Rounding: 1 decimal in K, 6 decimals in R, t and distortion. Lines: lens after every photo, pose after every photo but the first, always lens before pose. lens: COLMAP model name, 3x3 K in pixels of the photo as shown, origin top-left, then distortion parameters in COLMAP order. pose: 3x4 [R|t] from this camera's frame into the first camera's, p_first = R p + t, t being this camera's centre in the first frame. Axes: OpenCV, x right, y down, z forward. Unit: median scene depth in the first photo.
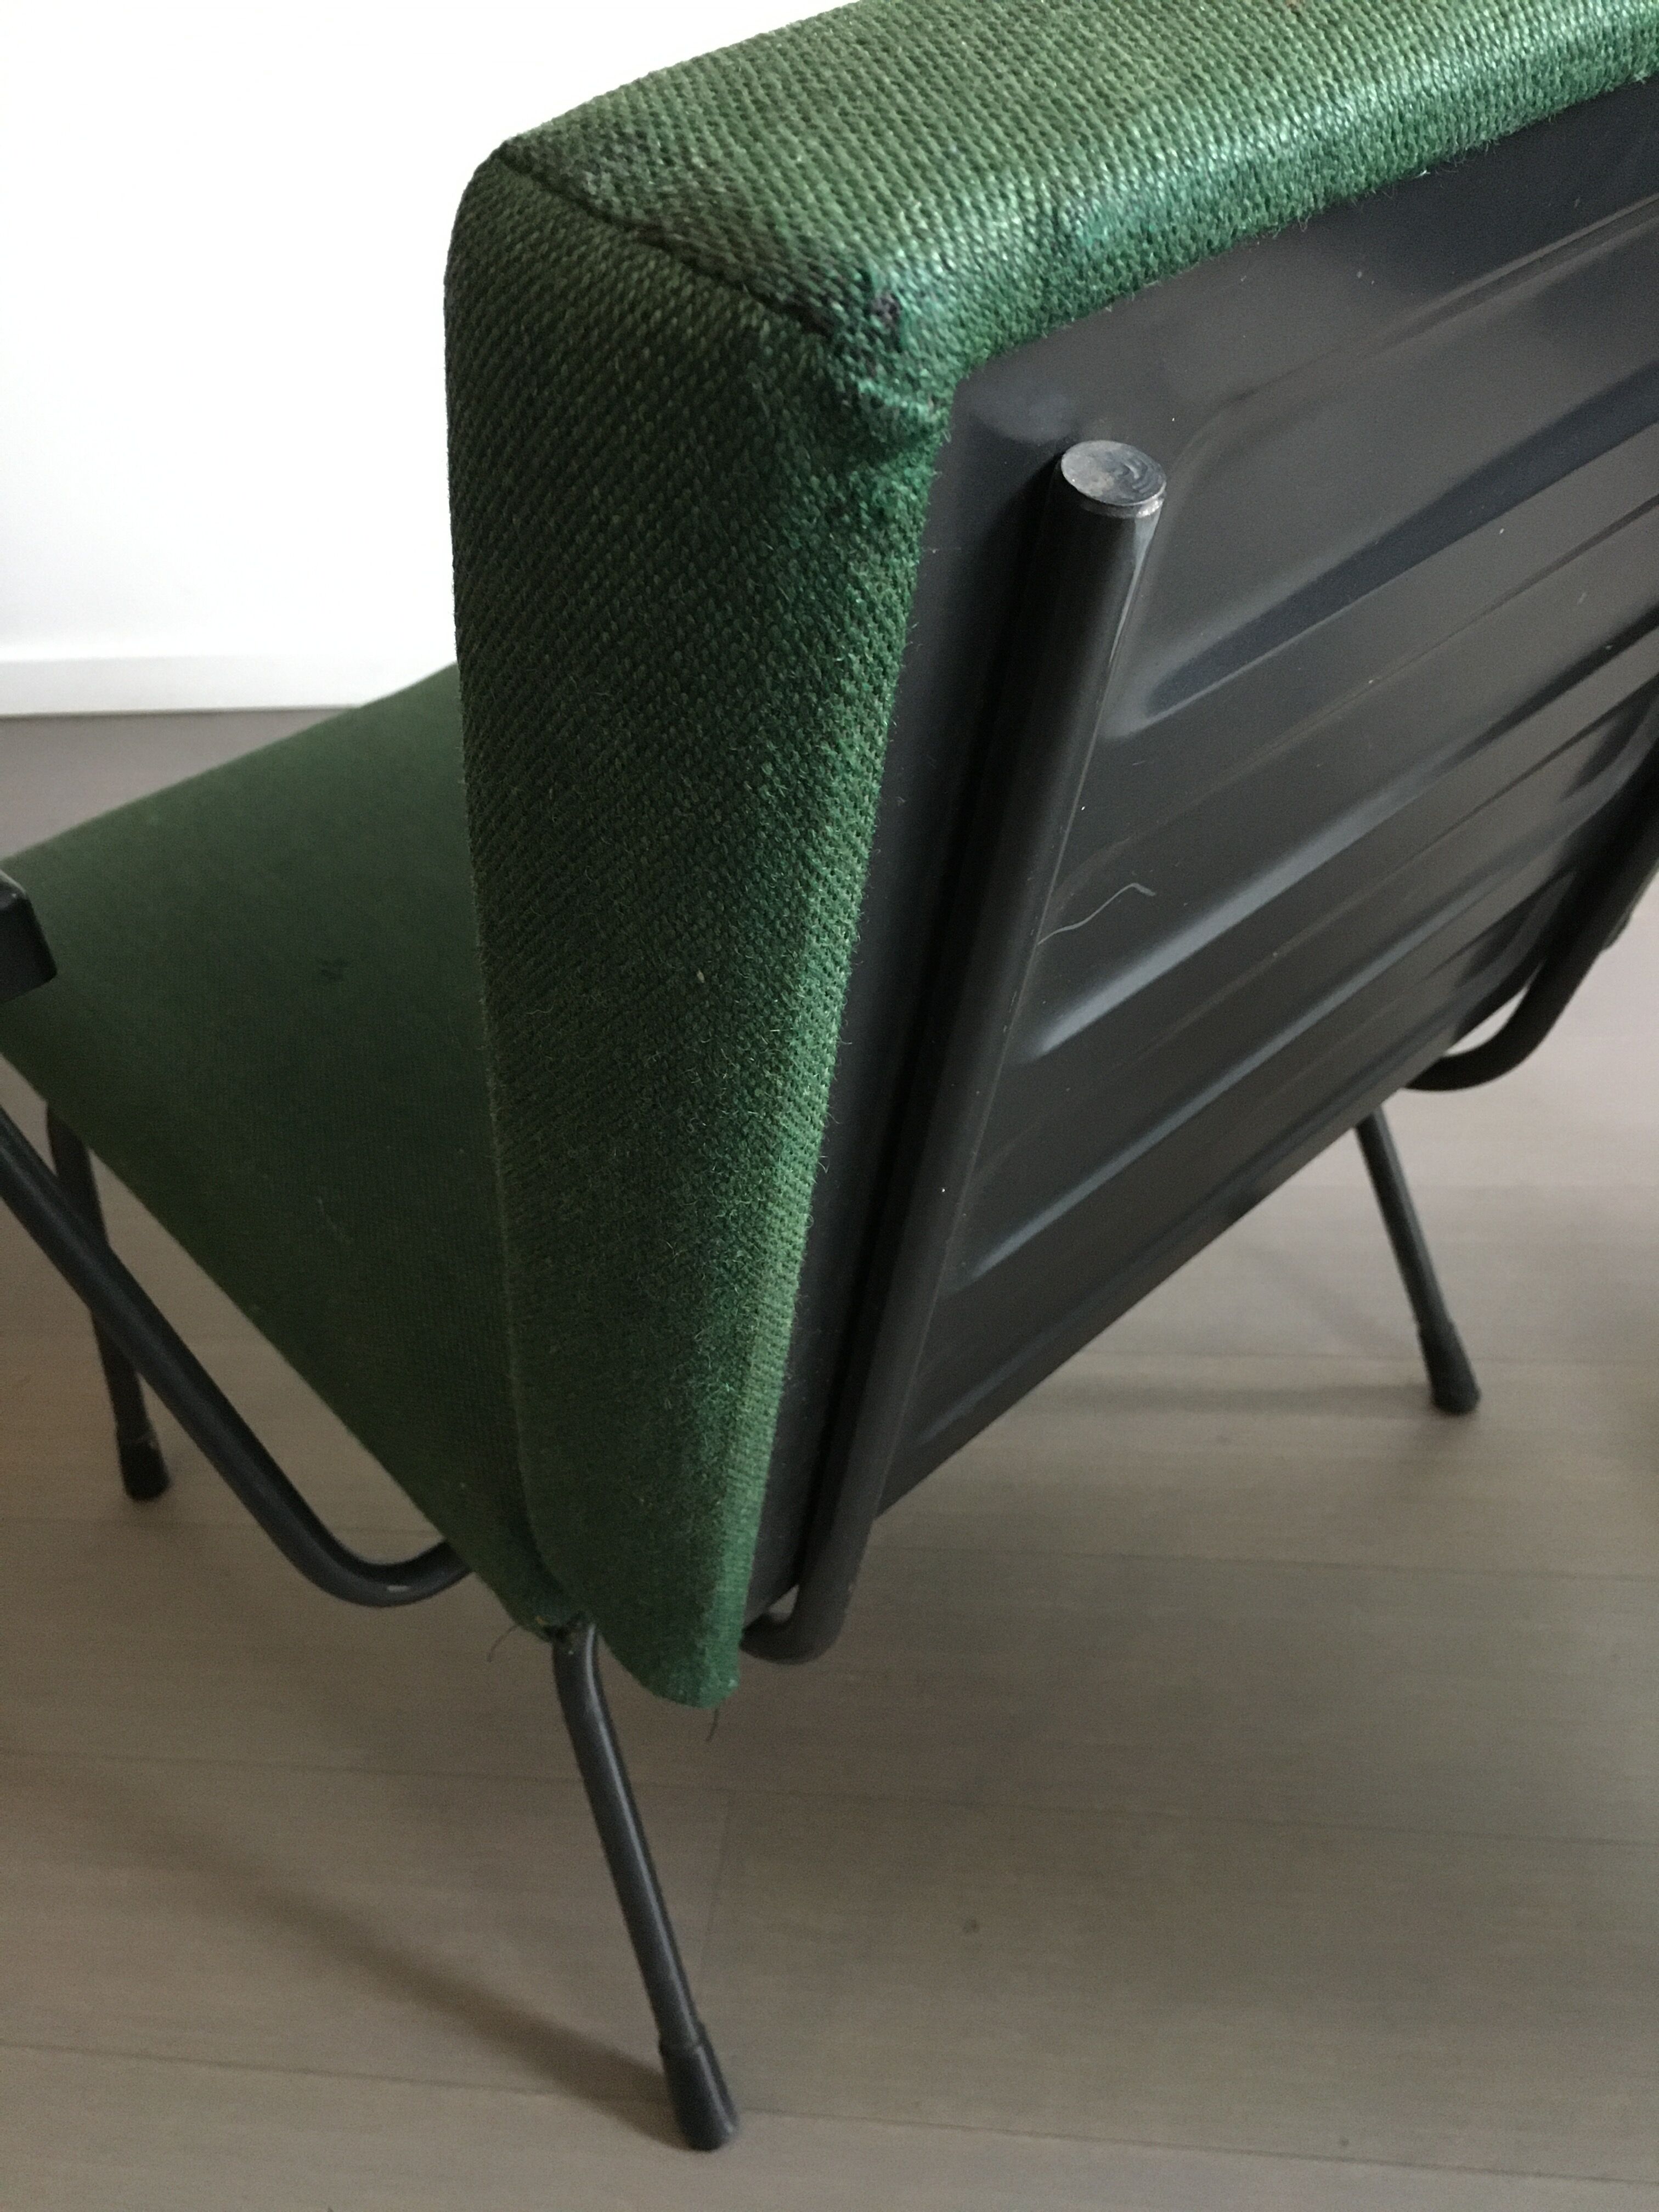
lens RADIAL K [[1886.5, 0, 829.5], [0, 1886.5, 1106.0], [0, 0, 1]] dist [0.068667, -0.100132]
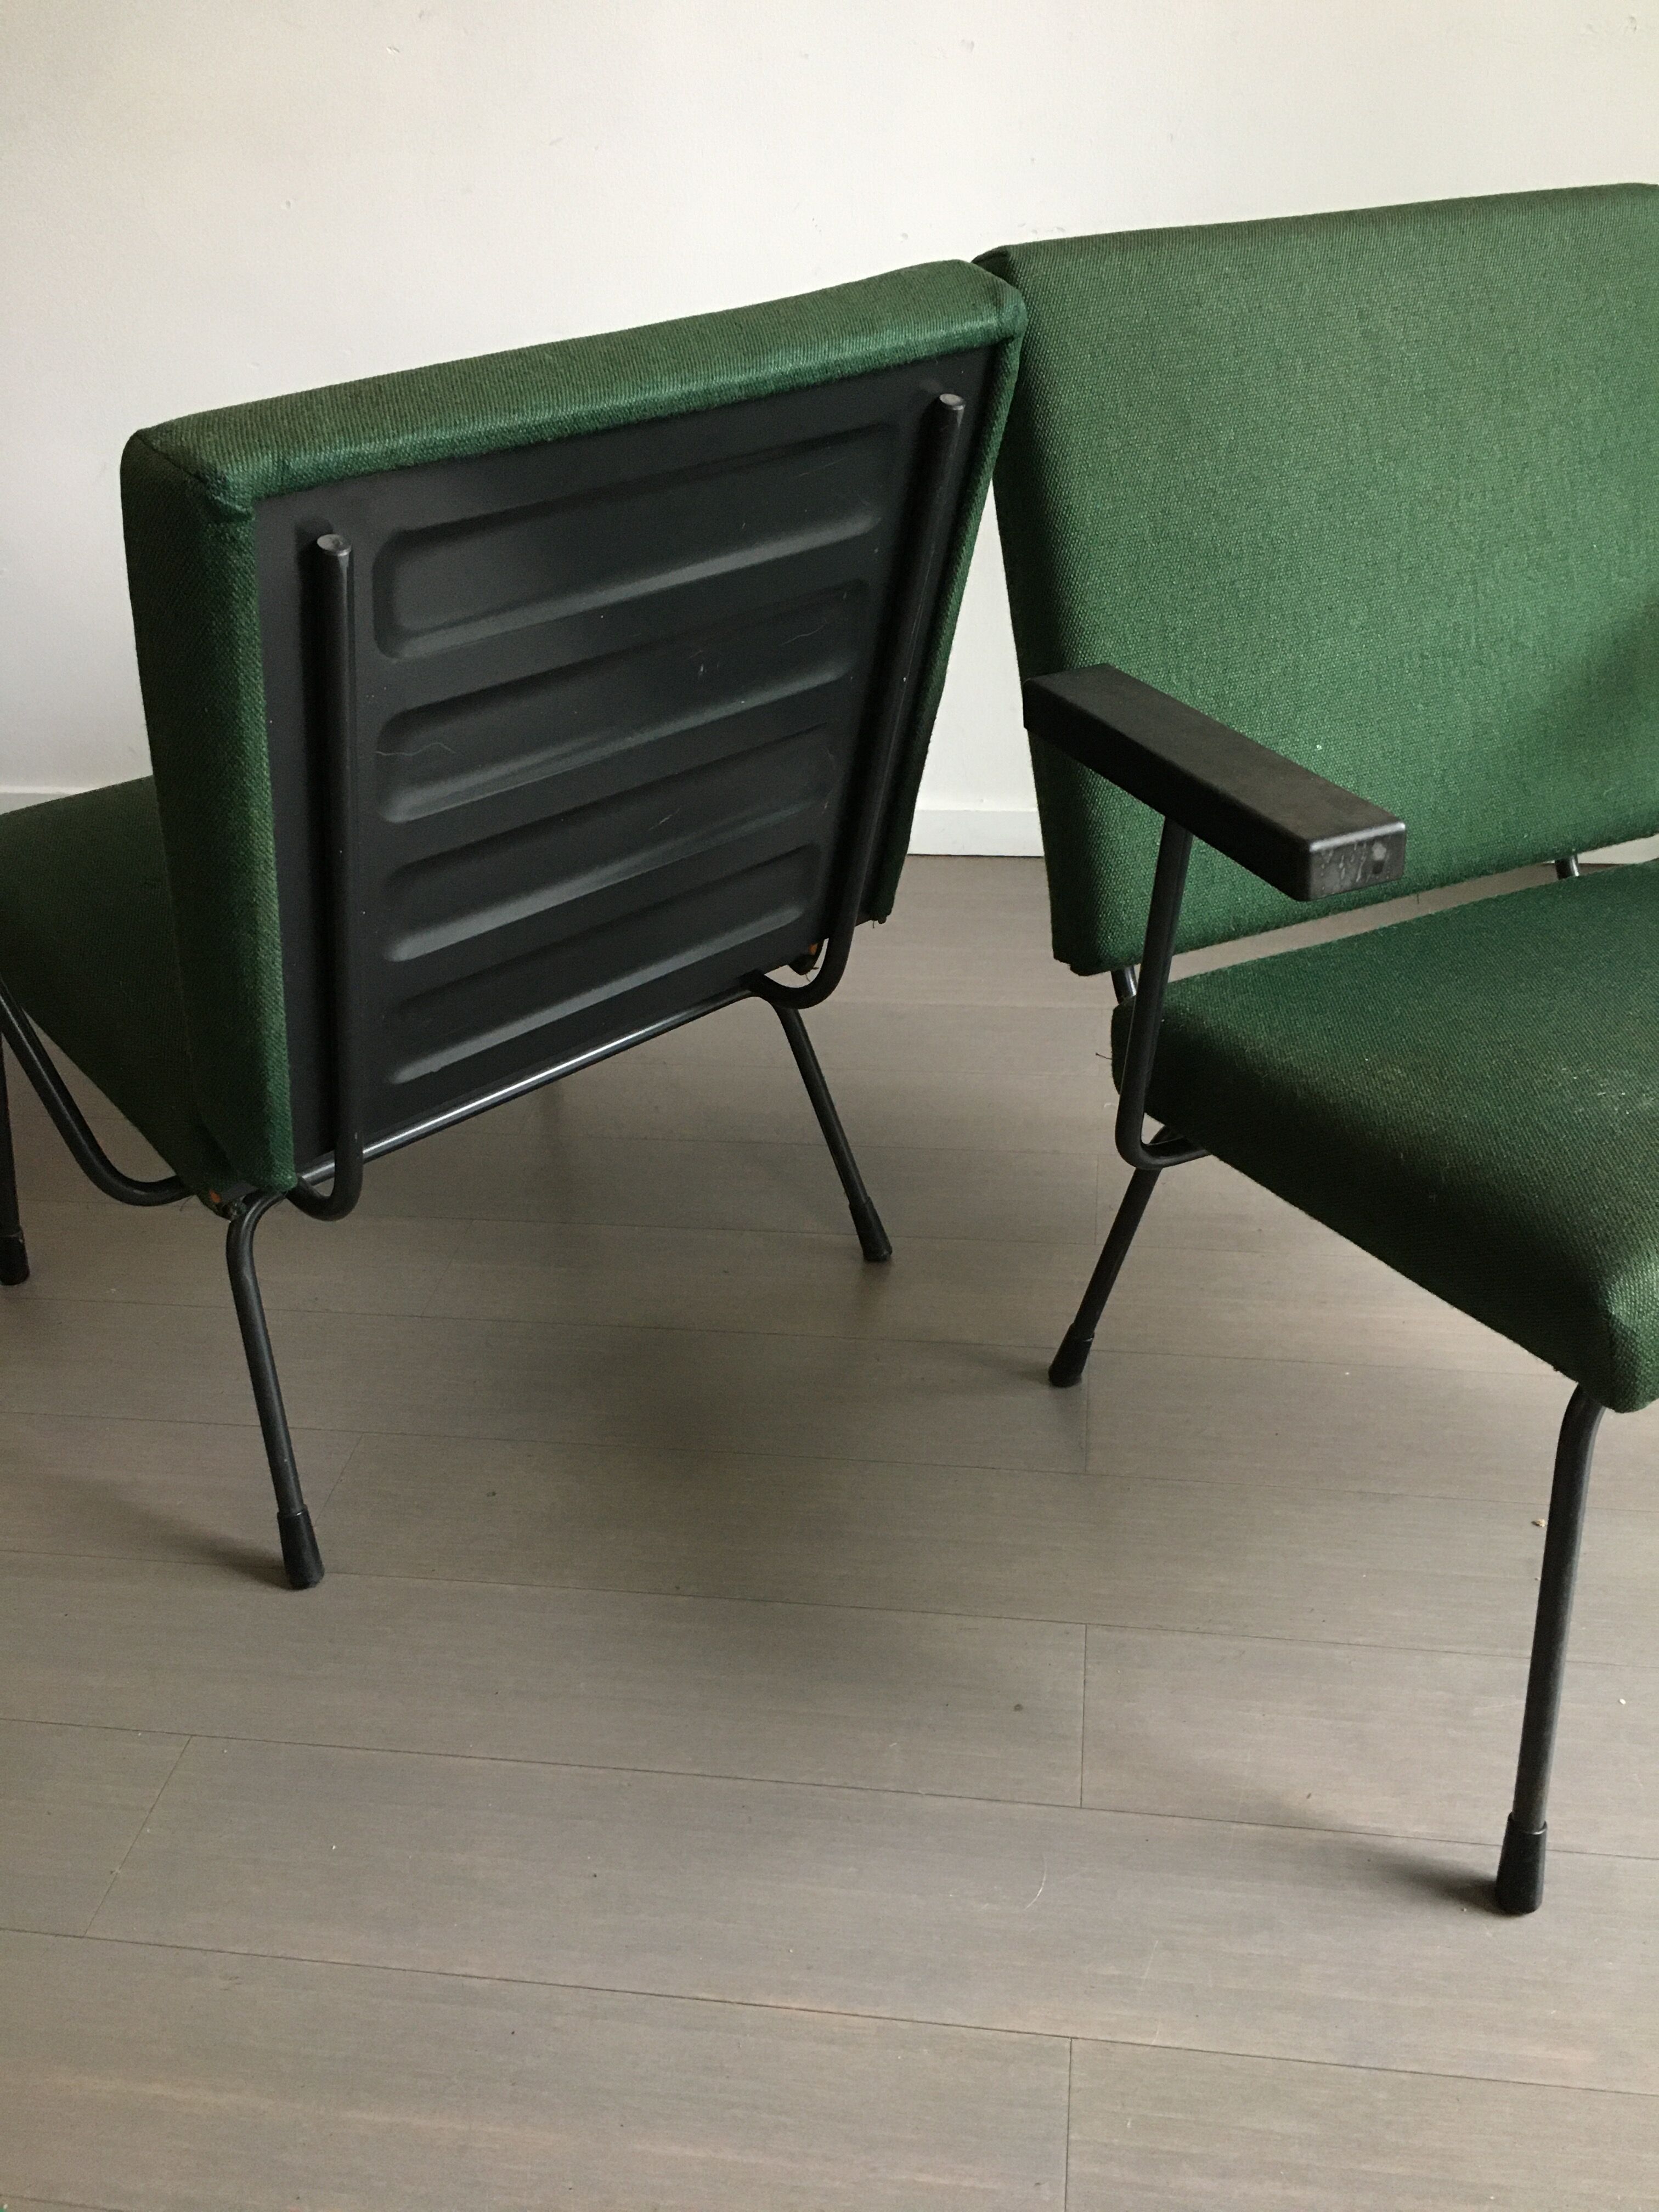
lens RADIAL K [[1886.5, 0, 829.5], [0, 1886.5, 1106.0], [0, 0, 1]] dist [0.068667, -0.100132]
pose [[0.997853, 0.065495, -0.000693, 0.469867], [-0.064767, 0.985072, -0.159494, 0.473238], [-0.009764, 0.159196, 0.987199, -0.902248]]
